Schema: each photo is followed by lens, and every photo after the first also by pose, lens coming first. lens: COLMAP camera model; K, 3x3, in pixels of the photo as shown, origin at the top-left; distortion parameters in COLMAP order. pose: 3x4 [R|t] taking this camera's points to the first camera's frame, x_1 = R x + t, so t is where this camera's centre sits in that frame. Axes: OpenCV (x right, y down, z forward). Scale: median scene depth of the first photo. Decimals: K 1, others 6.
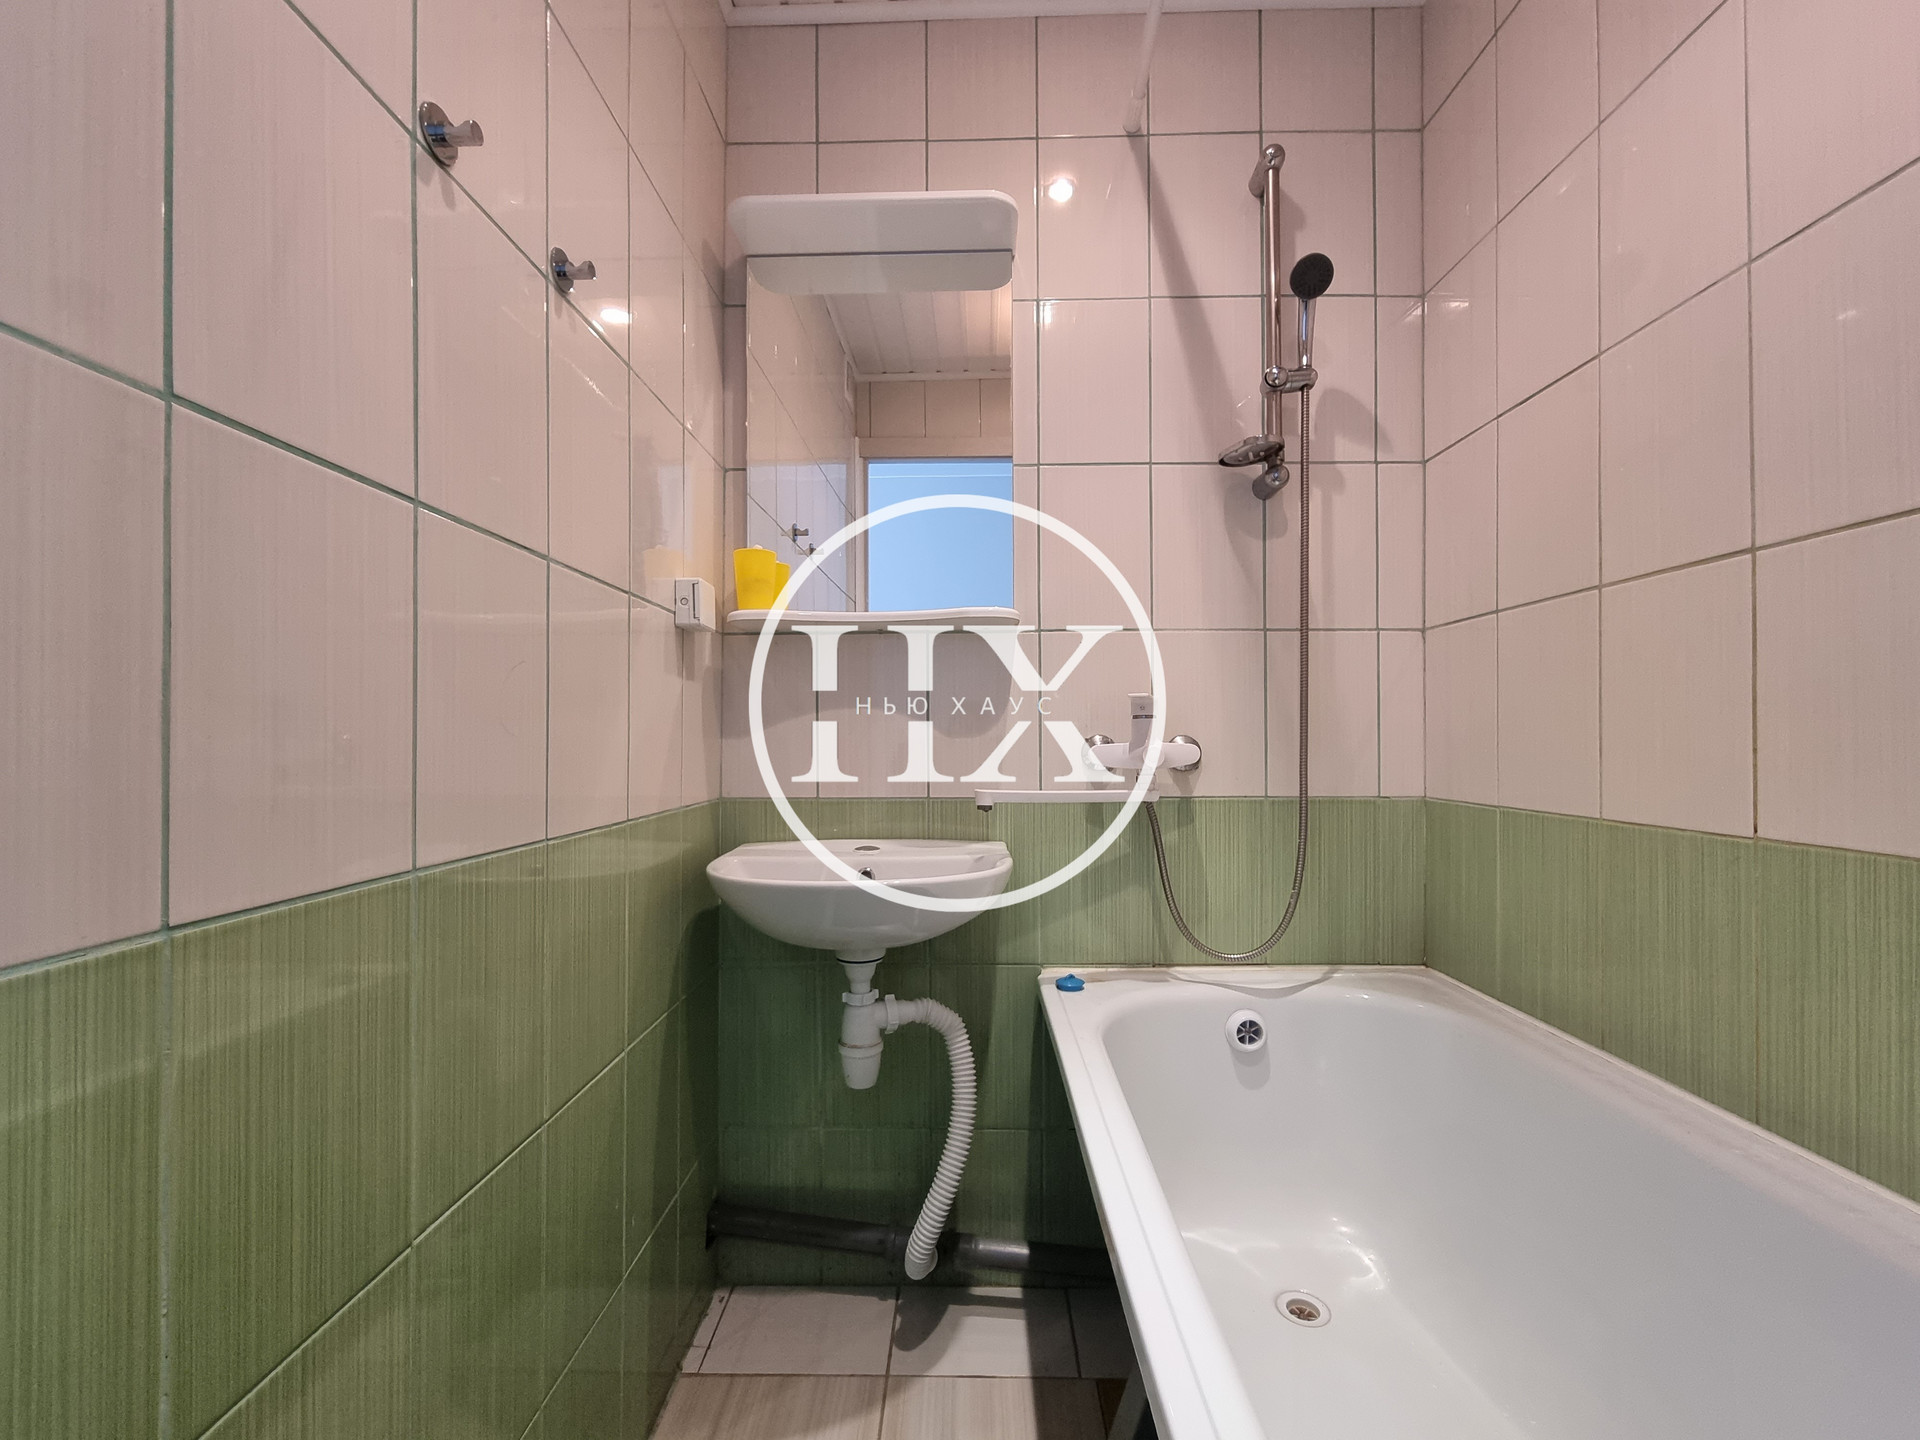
lens RADIAL K [[794.3, 0, 956.4], [0, 794.3, 730.8], [0, 0, 1]] dist [-0.007146, 0.001360]
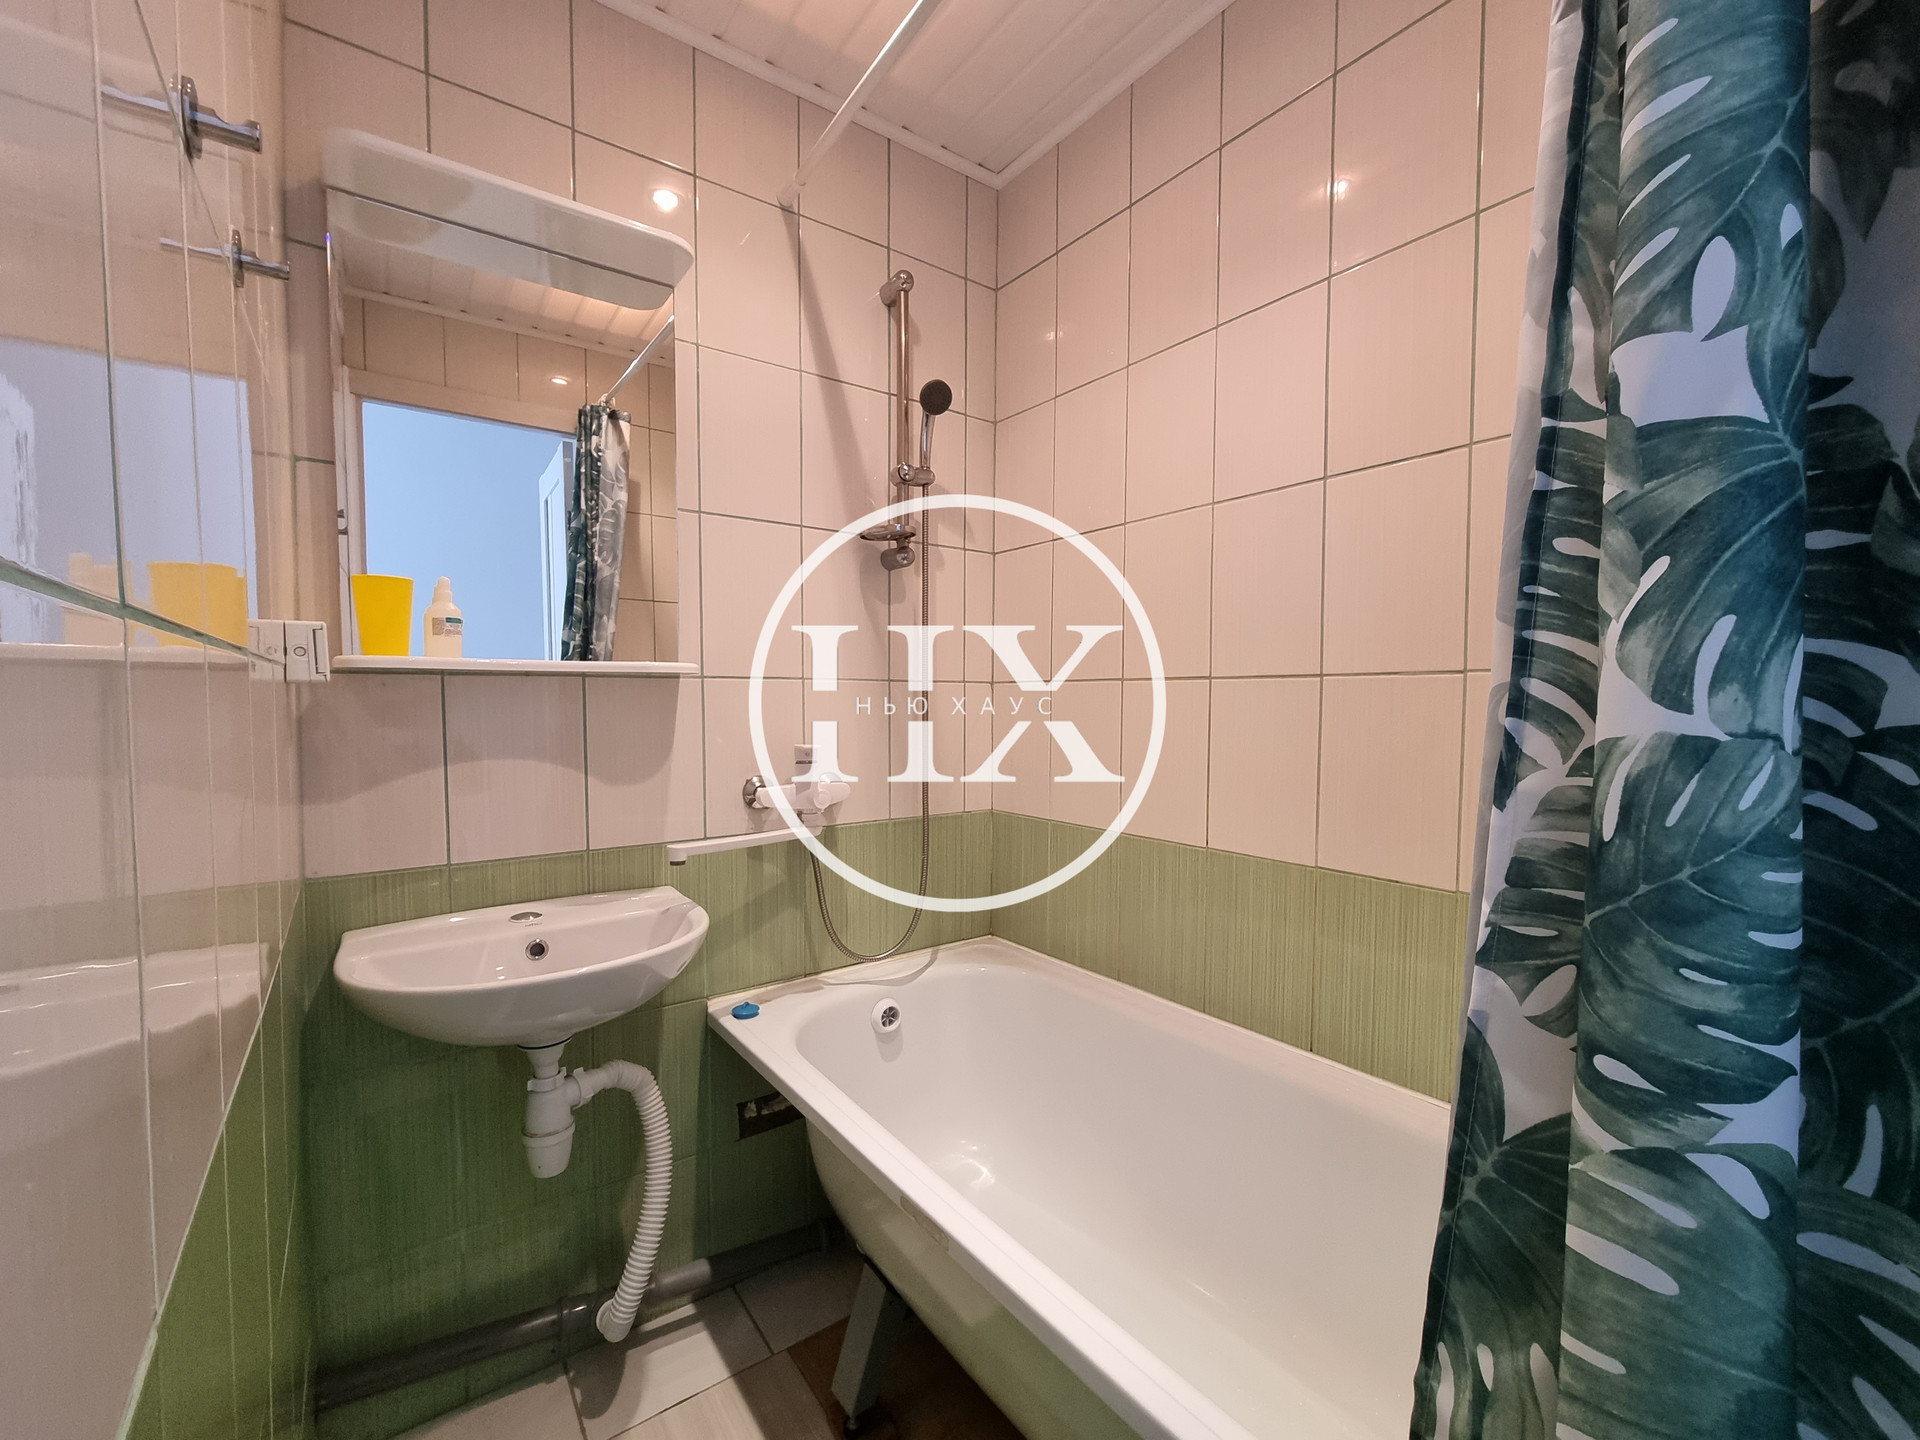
lens RADIAL K [[794.3, 0, 952.2], [0, 794.3, 727.3], [0, 0, 1]] dist [-0.007146, 0.001360]
pose [[0.796996, -0.018794, 0.603692, -0.273537], [-0.011376, 0.998871, 0.046115, -0.118601], [-0.603877, -0.043621, 0.795883, -0.012925]]
